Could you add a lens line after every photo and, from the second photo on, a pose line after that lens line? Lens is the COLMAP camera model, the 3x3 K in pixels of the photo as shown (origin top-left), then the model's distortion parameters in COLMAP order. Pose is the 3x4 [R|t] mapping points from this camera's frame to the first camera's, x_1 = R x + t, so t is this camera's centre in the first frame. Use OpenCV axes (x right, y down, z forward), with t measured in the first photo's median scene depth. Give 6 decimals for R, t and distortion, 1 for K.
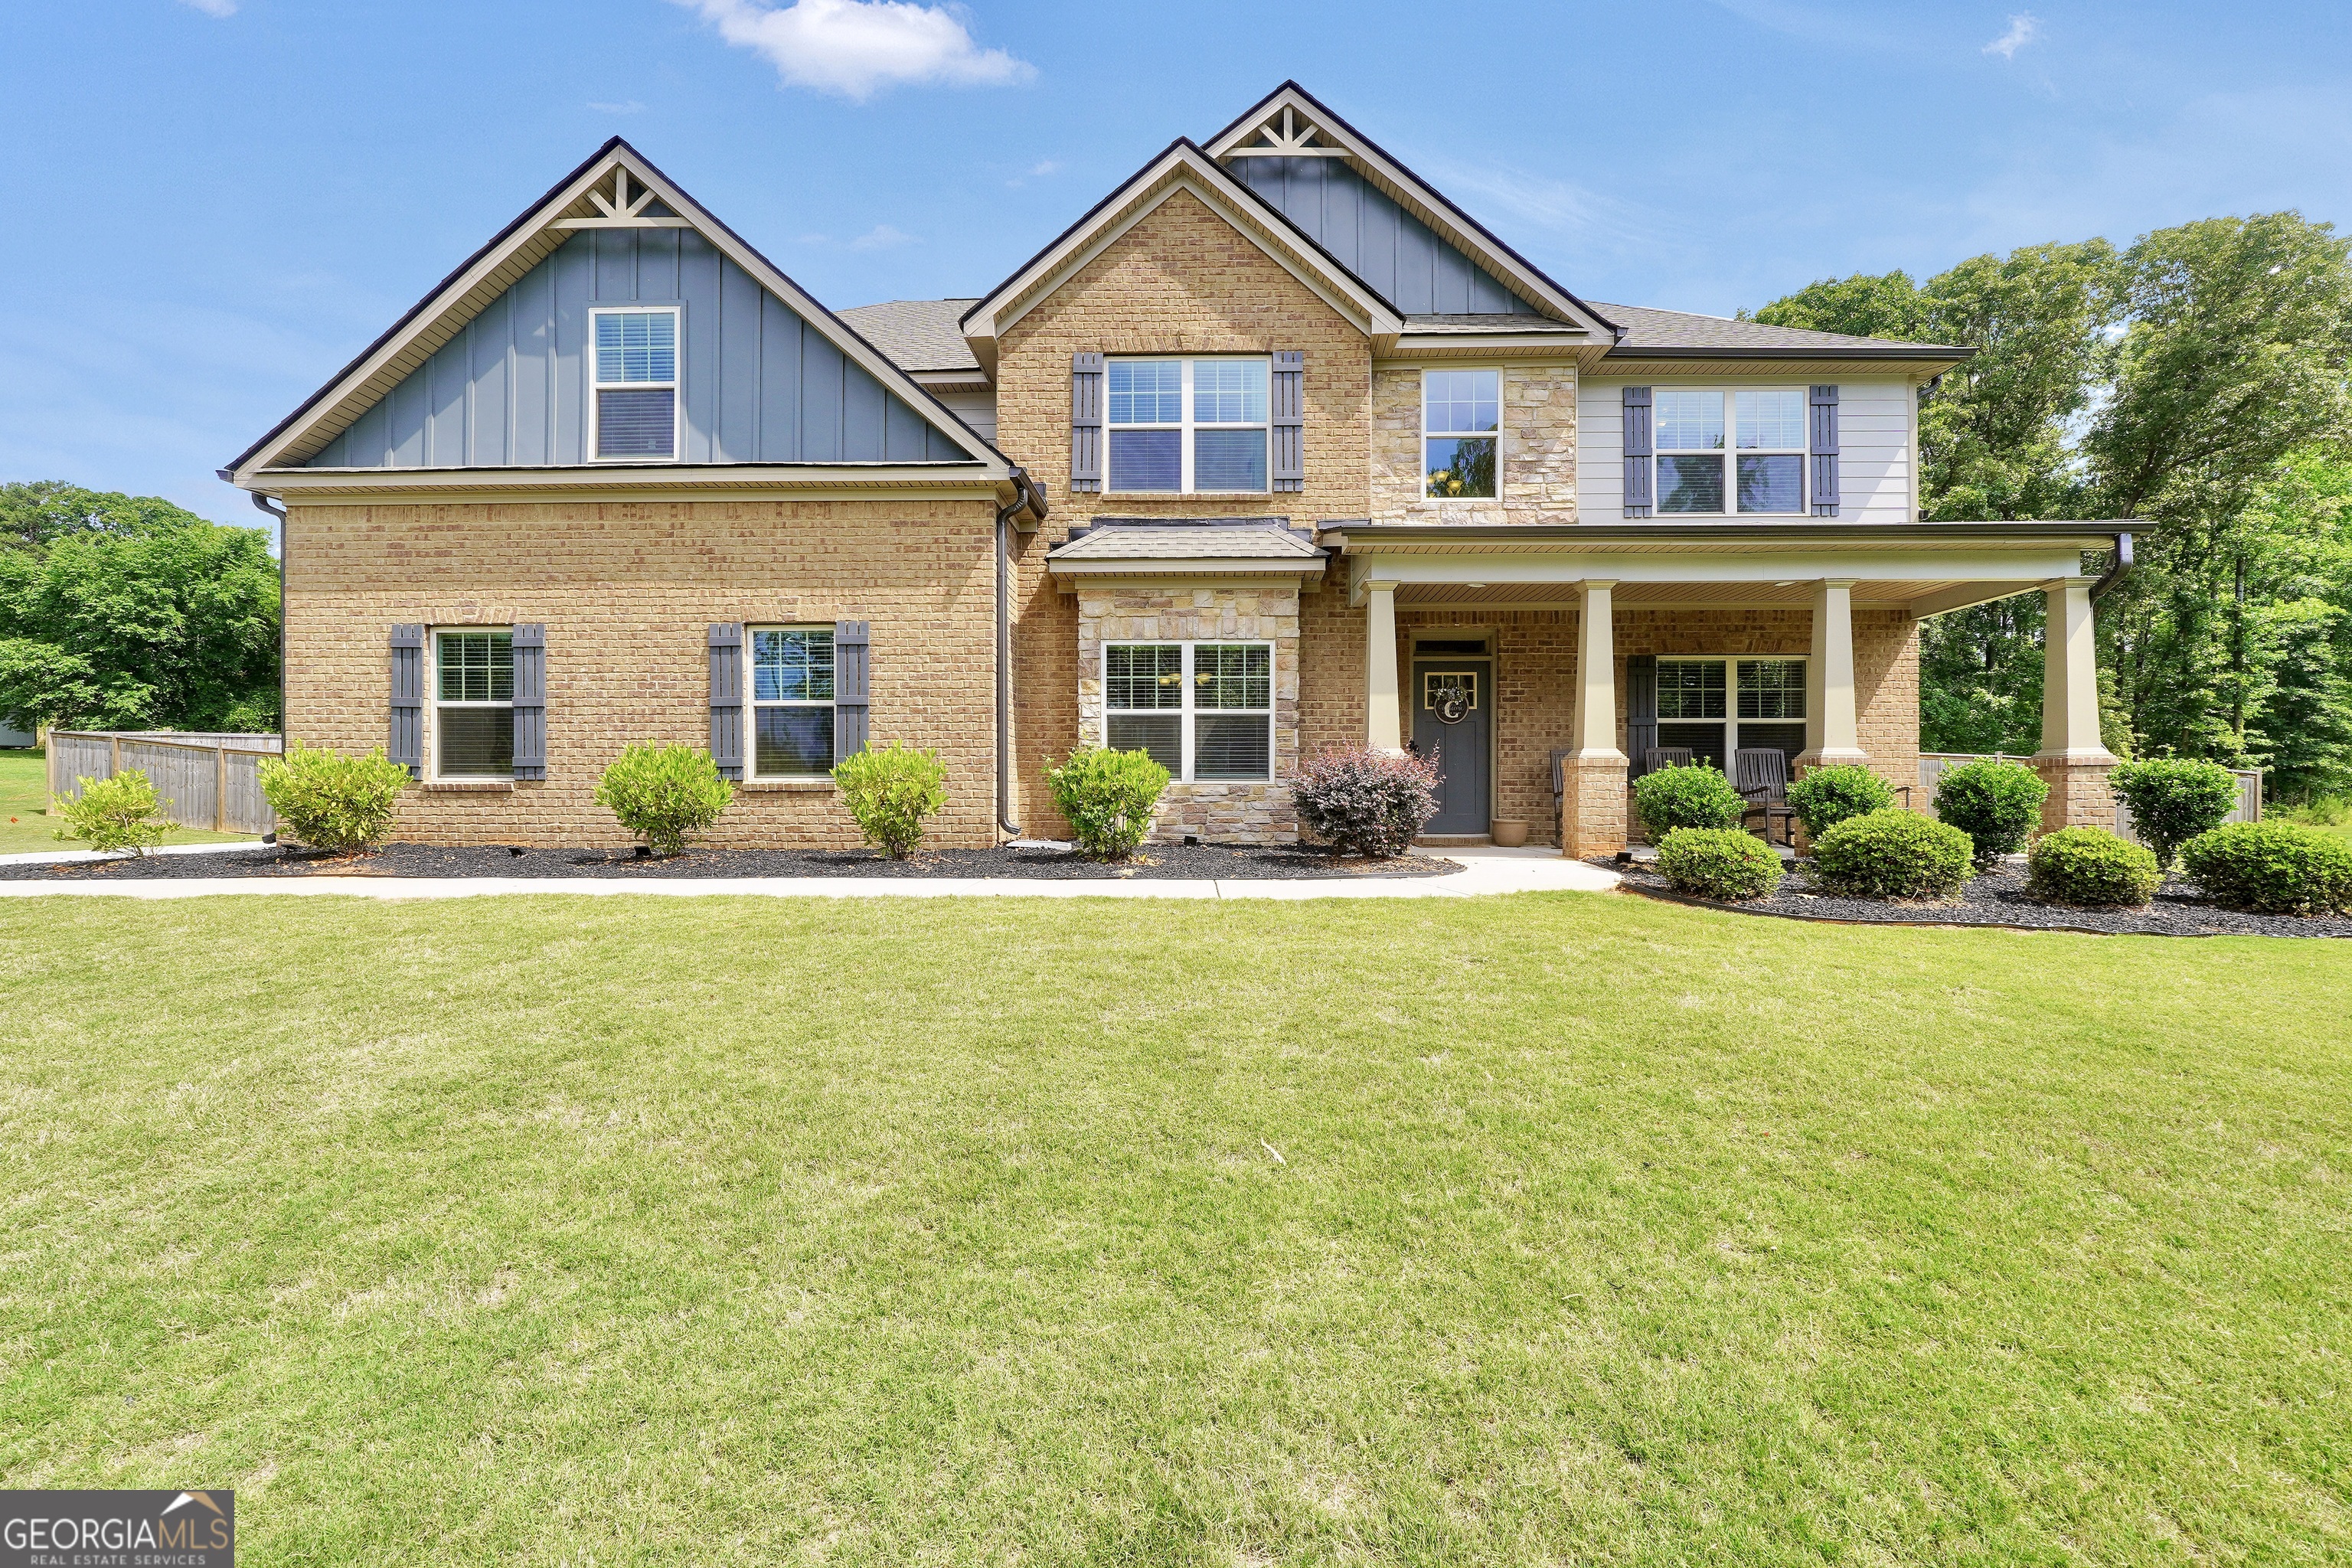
lens RADIAL K [[993.5, 0, 1170.2], [0, 993.5, 779.4], [0, 0, 1]] dist [-0.019661, -0.000022]
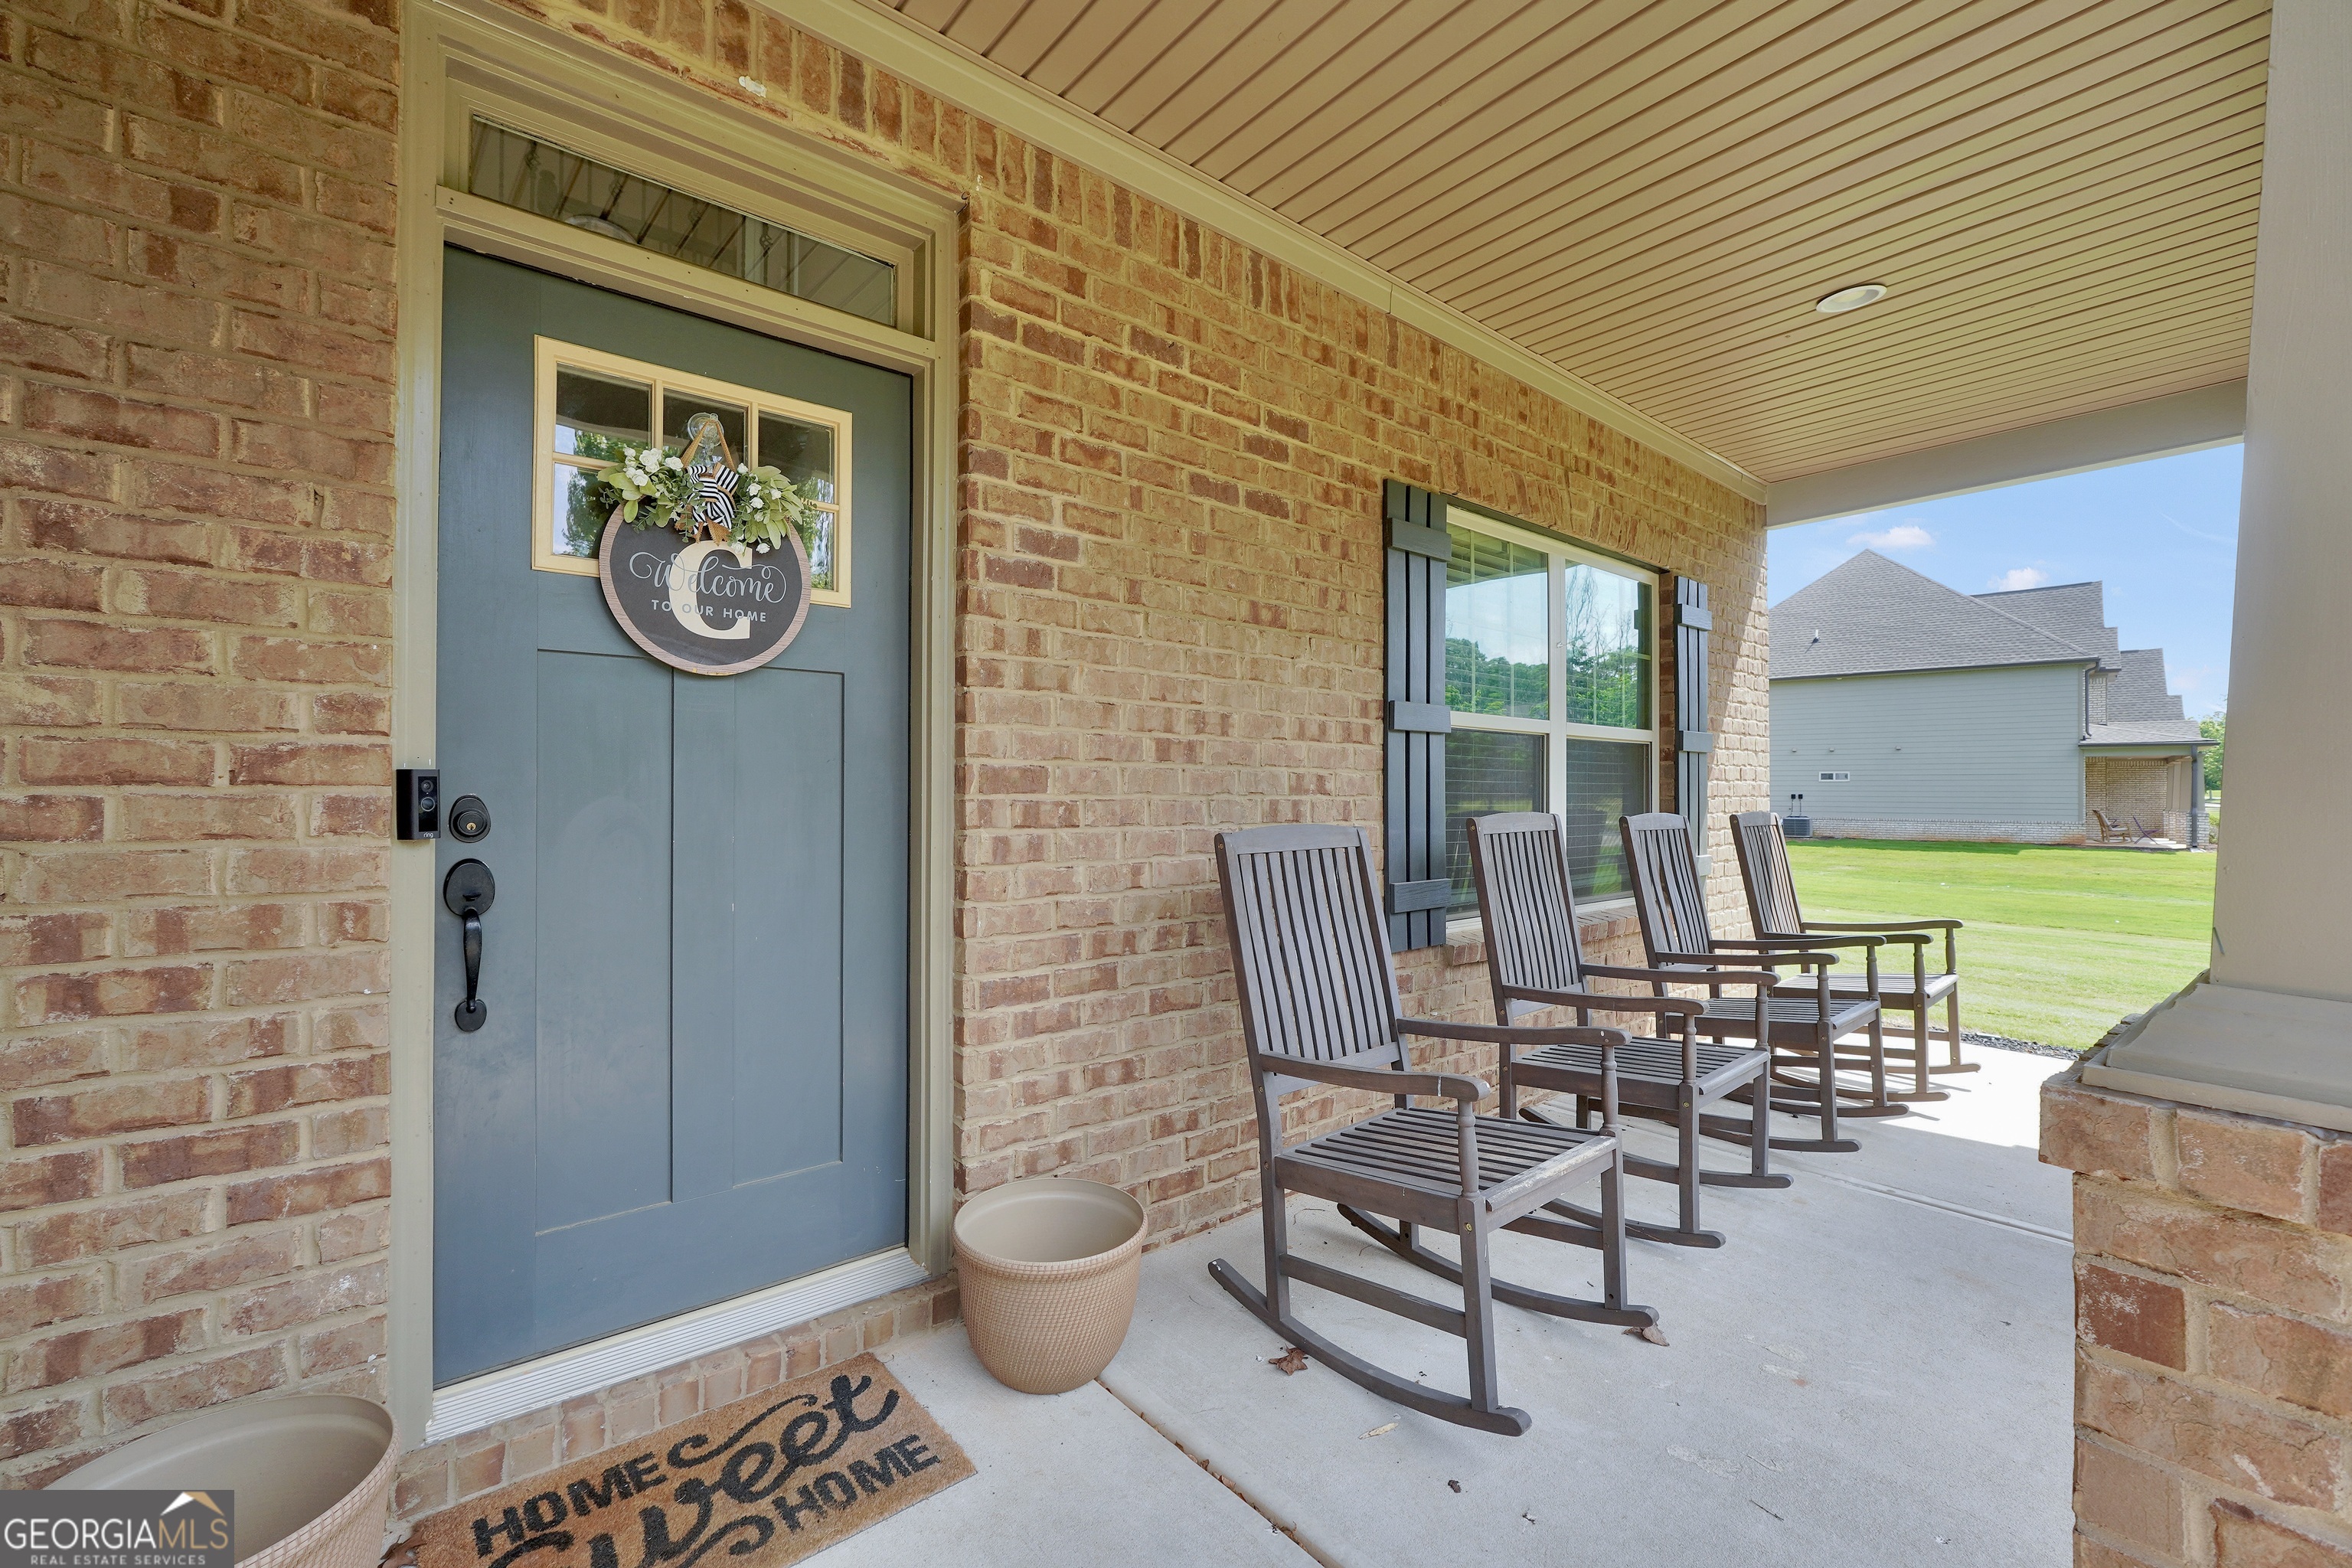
lens RADIAL K [[993.5, 0, 1161.0], [0, 993.5, 792.2], [0, 0, 1]] dist [-0.019661, -0.000022]
pose [[0.757704, 0.003604, 0.652588, 0.198768], [-0.011624, 0.999901, 0.007975, -0.032571], [-0.652494, -0.013629, 0.757671, 0.705211]]
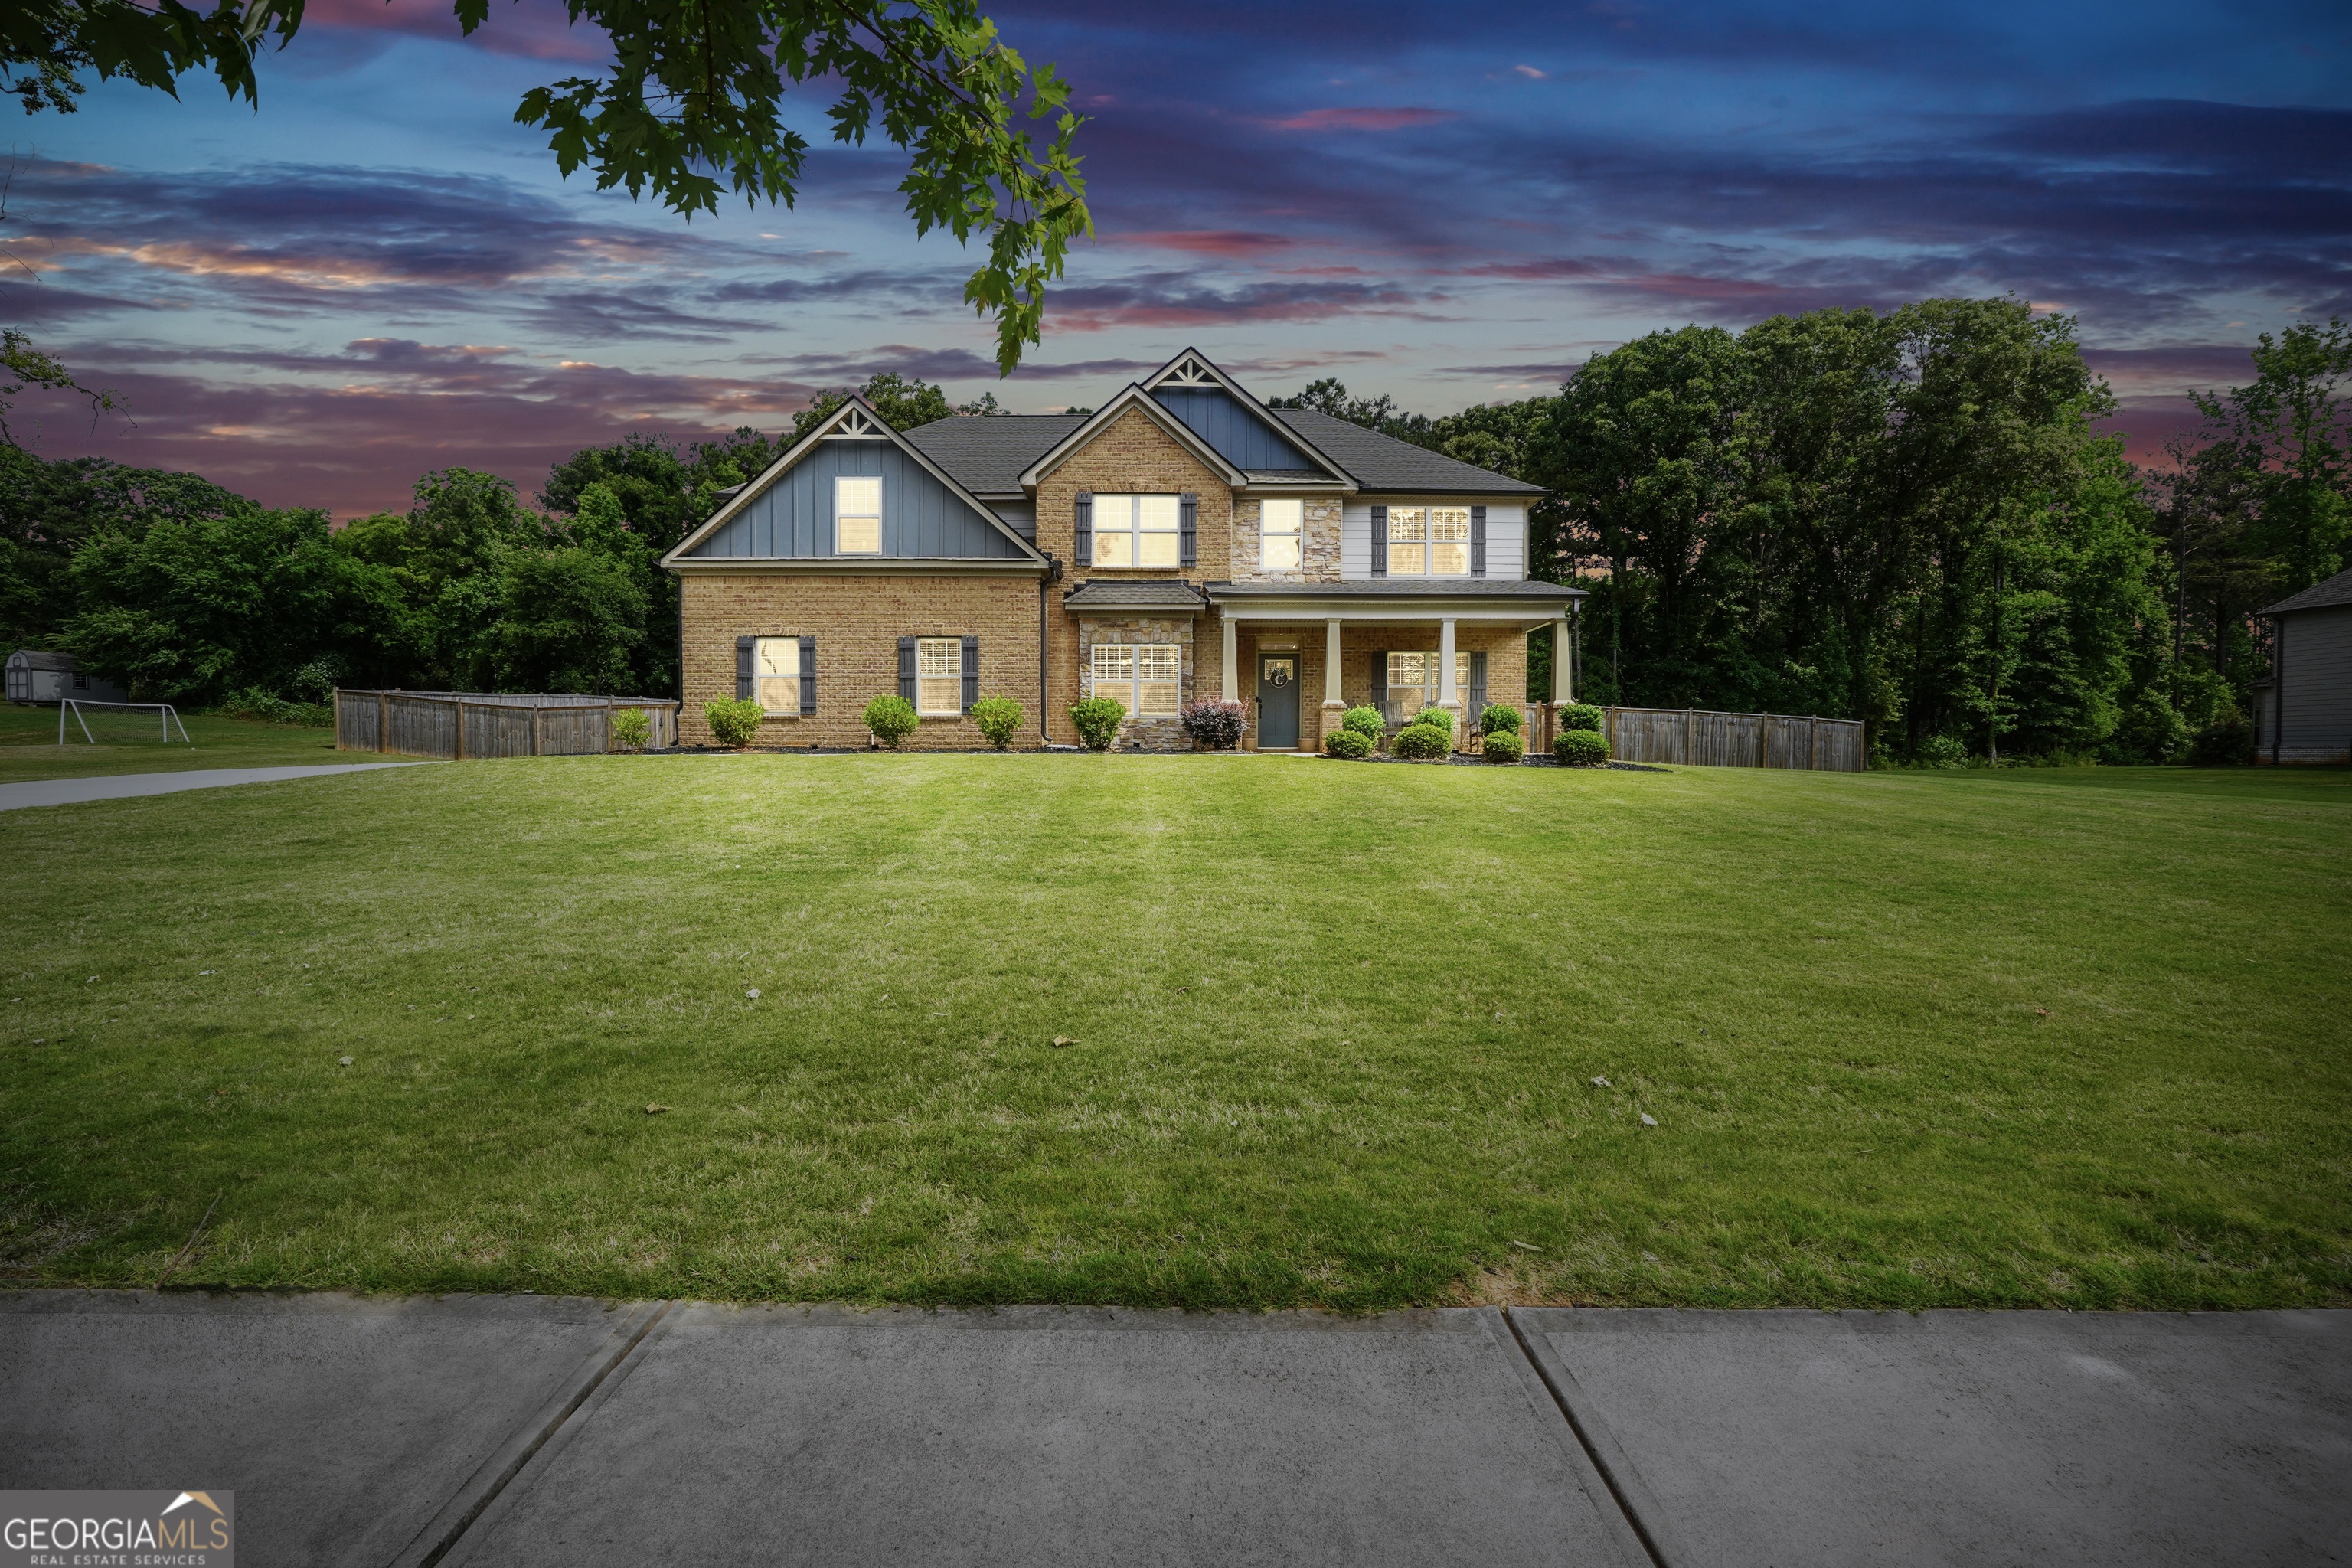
lens RADIAL K [[993.5, 0, 1167.7], [0, 993.5, 797.3], [0, 0, 1]] dist [-0.019661, -0.000022]
pose [[0.999475, 0.000468, 0.032397, 0.016195], [-0.002254, 0.998478, 0.055113, 0.051466], [-0.032322, -0.055157, 0.997954, -0.944085]]
